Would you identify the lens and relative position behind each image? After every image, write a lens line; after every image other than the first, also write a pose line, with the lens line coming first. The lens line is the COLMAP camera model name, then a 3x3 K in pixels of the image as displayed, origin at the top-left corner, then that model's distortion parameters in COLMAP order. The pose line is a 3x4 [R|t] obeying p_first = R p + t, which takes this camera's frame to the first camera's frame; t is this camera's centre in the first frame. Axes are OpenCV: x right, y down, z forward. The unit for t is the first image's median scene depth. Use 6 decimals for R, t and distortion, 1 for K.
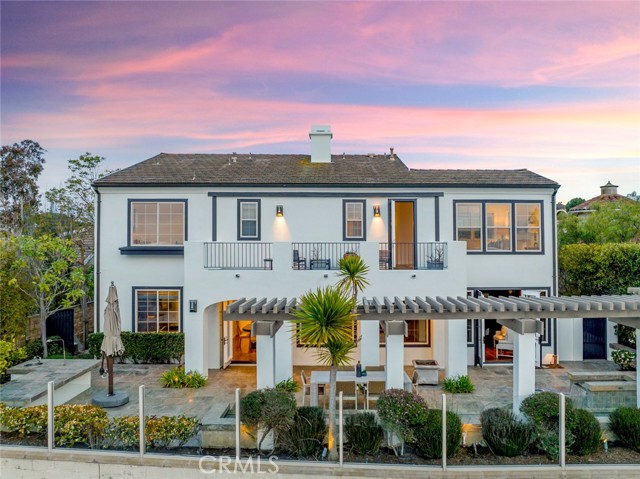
lens RADIAL K [[454.5, 0, 320.0], [0, 454.5, 239.5], [0, 0, 1]] dist [-0.006840, -0.002643]
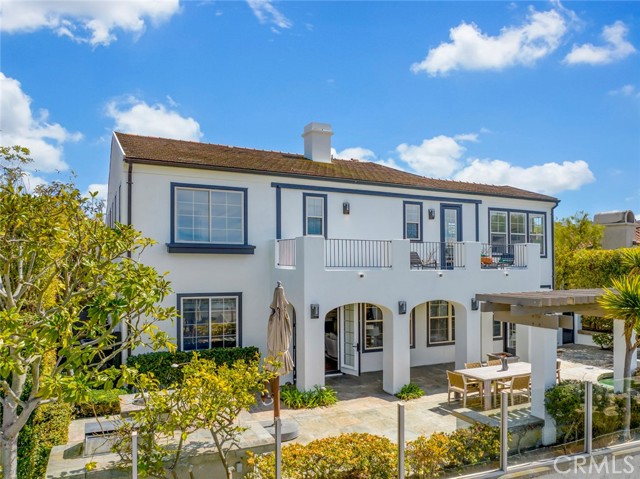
lens RADIAL K [[454.5, 0, 320.0], [0, 454.5, 239.5], [0, 0, 1]] dist [-0.006840, -0.002643]
pose [[0.898418, 0.028164, 0.438236, -0.542490], [-0.012716, 0.999191, -0.038144, 0.037152], [-0.438956, 0.028697, 0.898050, 0.183840]]
